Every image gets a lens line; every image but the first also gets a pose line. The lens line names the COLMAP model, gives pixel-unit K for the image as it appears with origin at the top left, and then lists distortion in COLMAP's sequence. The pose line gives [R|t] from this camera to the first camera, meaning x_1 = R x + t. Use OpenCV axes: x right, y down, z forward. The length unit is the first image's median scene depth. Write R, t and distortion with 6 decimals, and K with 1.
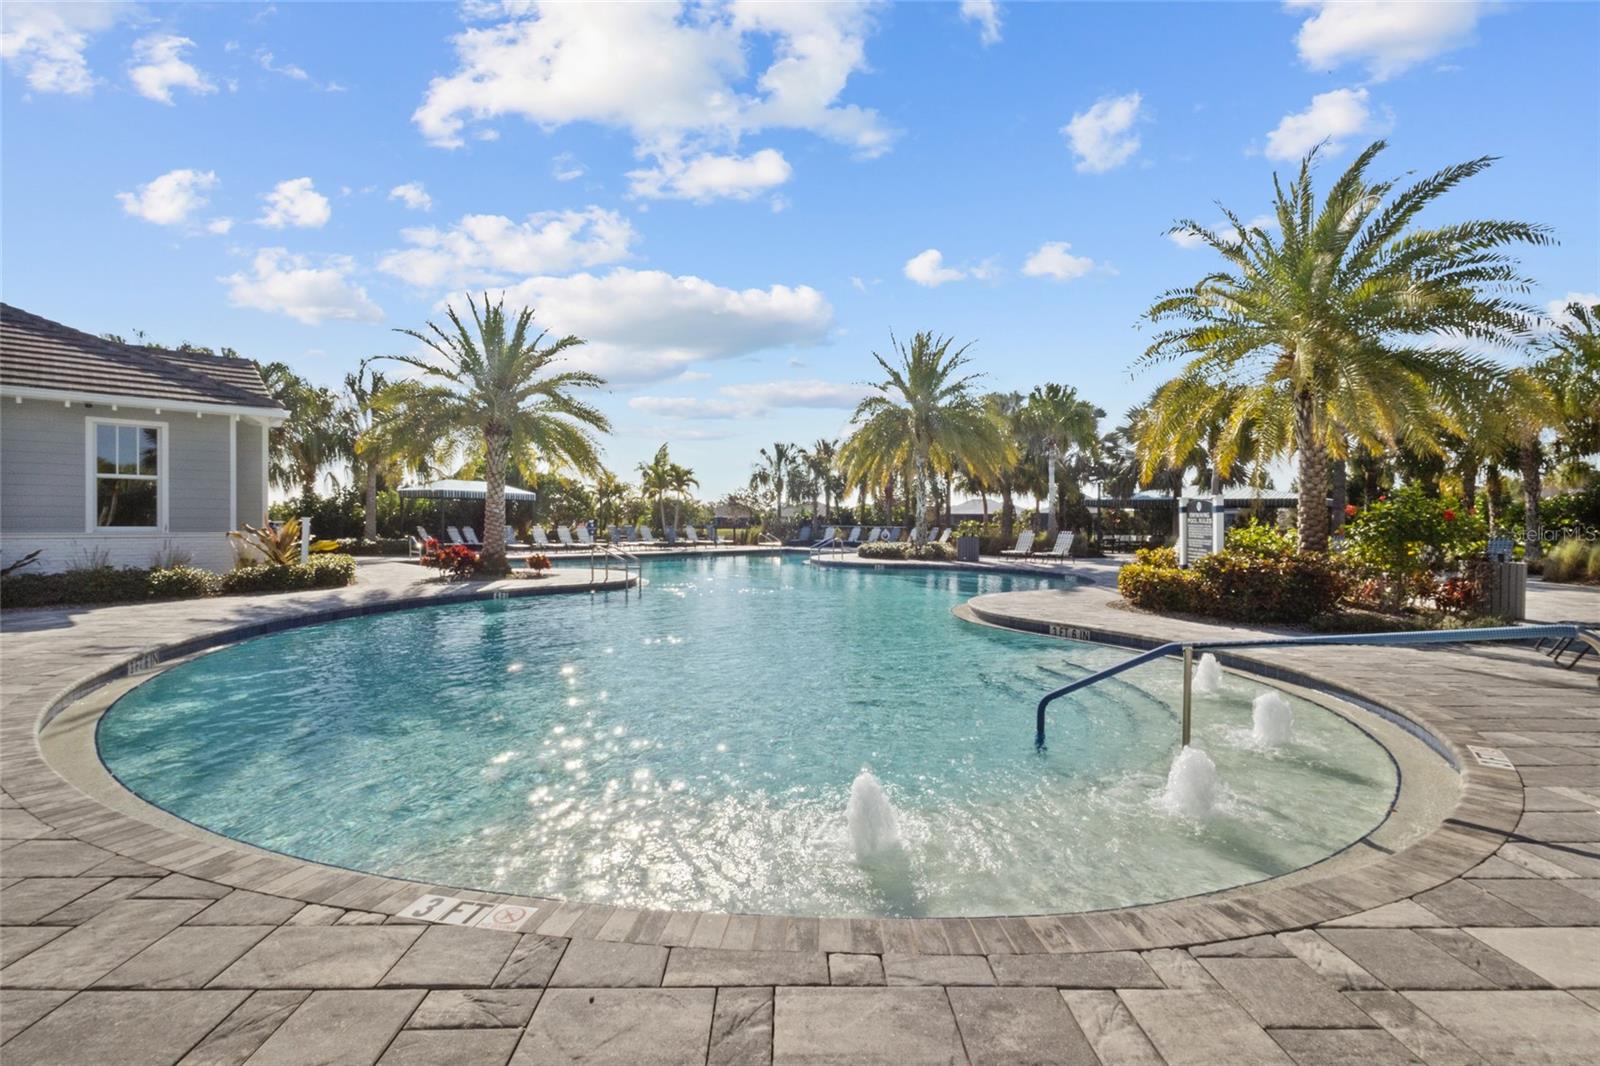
lens RADIAL K [[746.0, 0, 795.0], [0, 746.0, 528.4], [0, 0, 1]] dist [-0.003725, -0.000685]
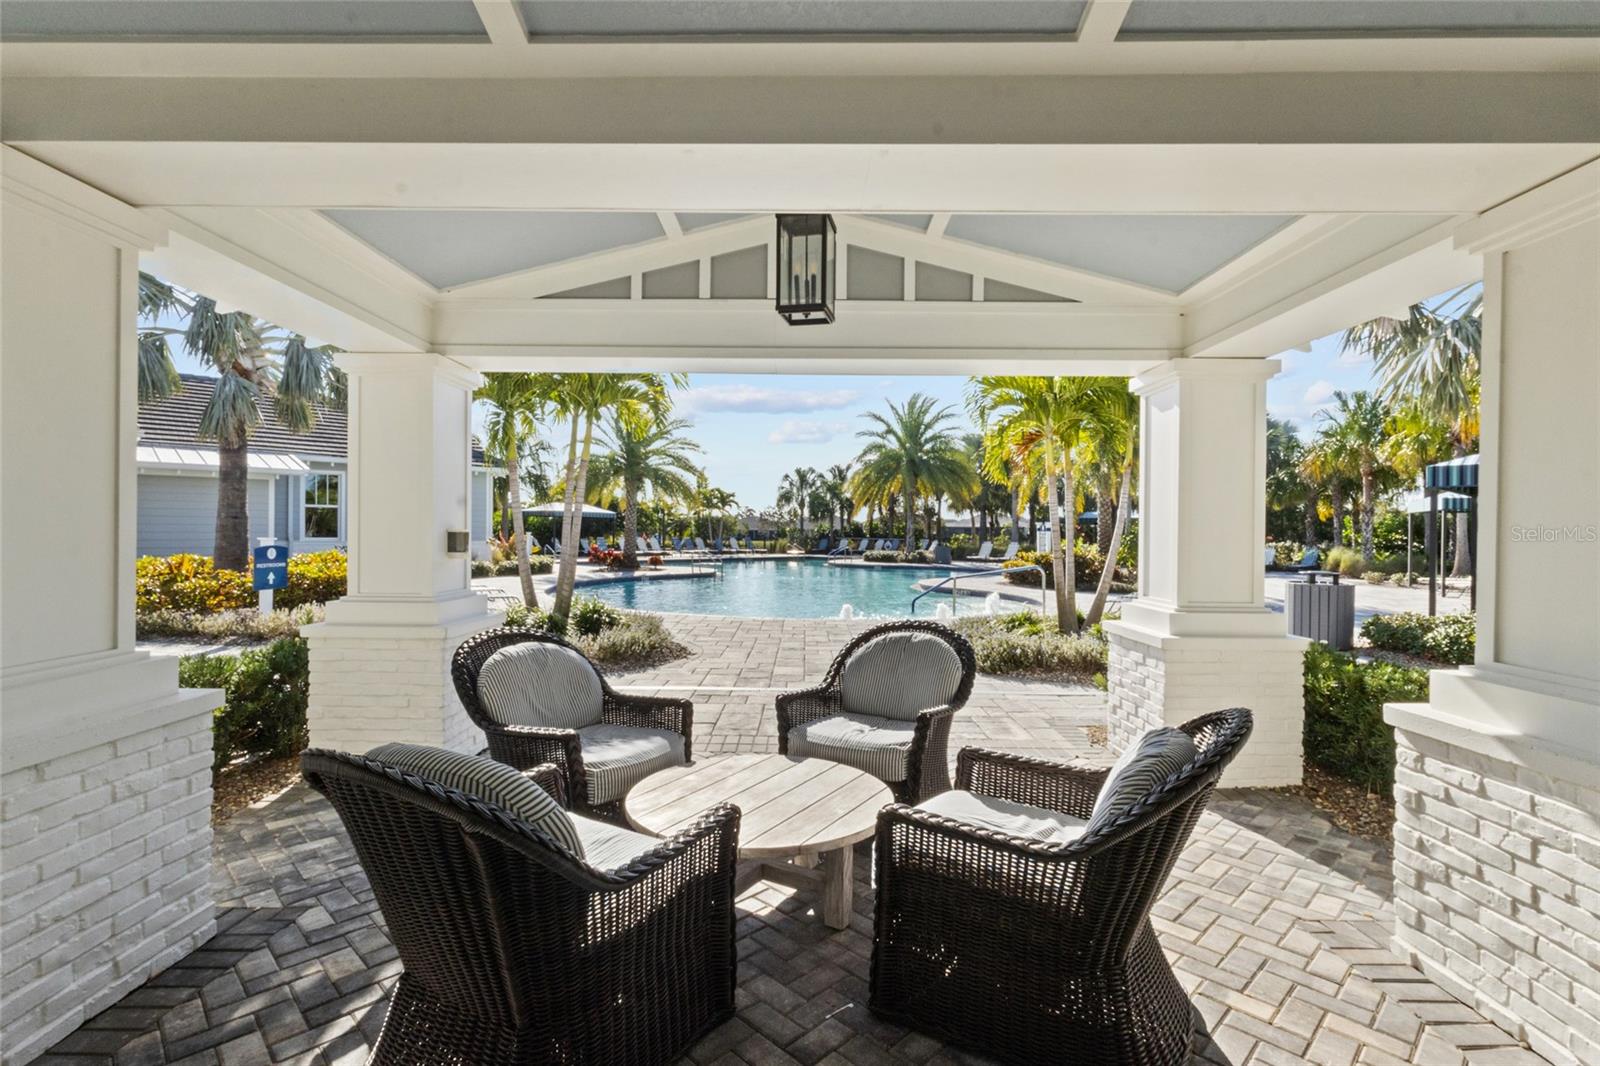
lens RADIAL K [[746.0, 0, 795.0], [0, 746.0, 528.4], [0, 0, 1]] dist [-0.003725, -0.000685]
pose [[0.999833, 0.001945, -0.018182, -0.011166], [-0.002227, 0.999877, -0.015513, -0.000027], [0.018149, 0.015551, 0.999714, -0.249116]]
